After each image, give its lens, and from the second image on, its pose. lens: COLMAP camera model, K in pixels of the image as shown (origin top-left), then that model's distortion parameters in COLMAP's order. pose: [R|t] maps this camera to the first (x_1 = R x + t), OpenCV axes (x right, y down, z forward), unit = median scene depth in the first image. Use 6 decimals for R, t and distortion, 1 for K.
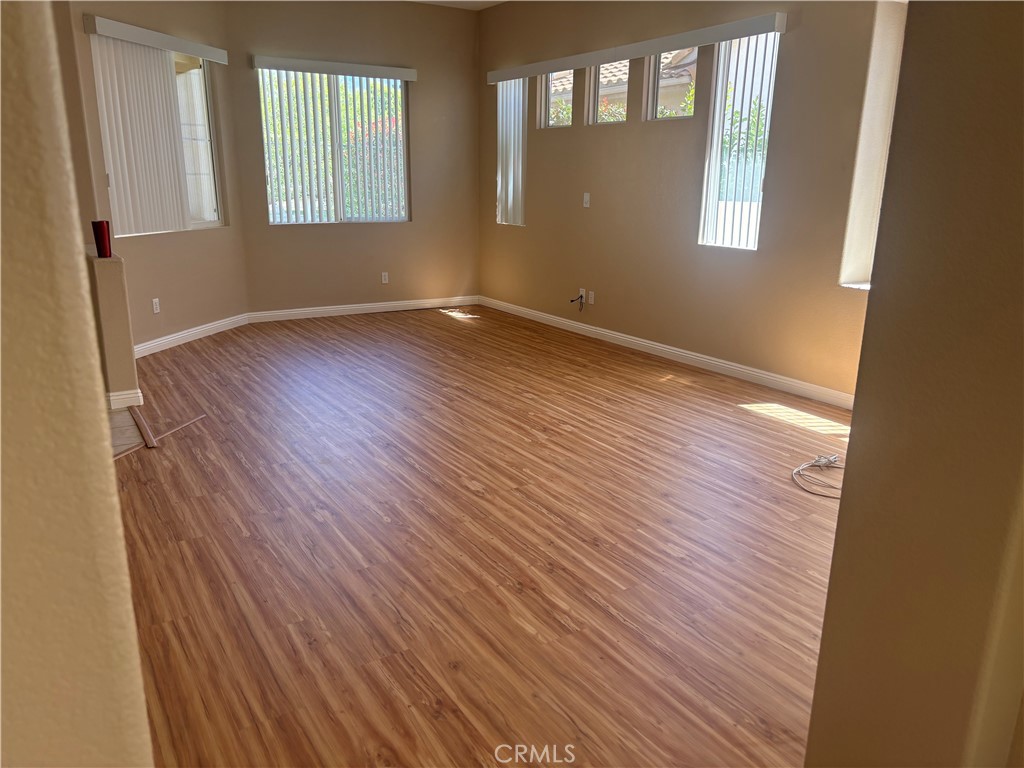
lens RADIAL K [[772.6, 0, 512.8], [0, 772.6, 385.0], [0, 0, 1]] dist [0.011071, 0.000242]
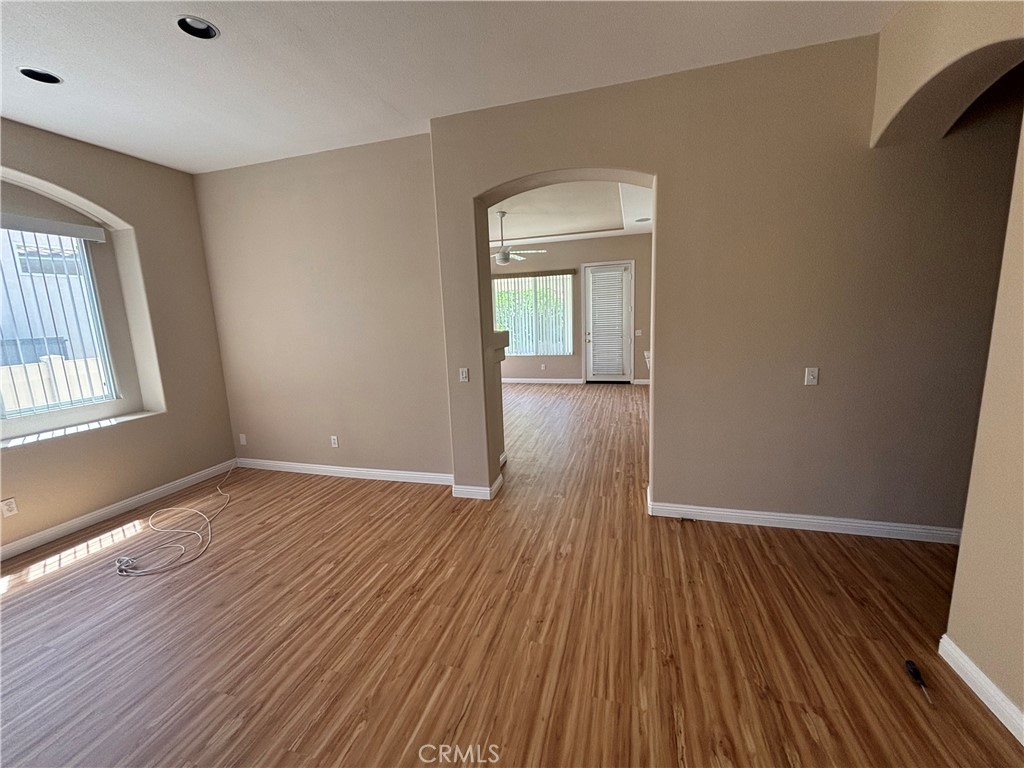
lens RADIAL K [[412.0, 0, 512.8], [0, 412.0, 382.4], [0, 0, 1]] dist [0.000135, 0.000027]
pose [[-0.664011, -0.117014, 0.738510, -0.708002], [0.224895, 0.910690, 0.346504, -0.386747], [-0.713100, 0.396170, -0.578392, 1.186078]]
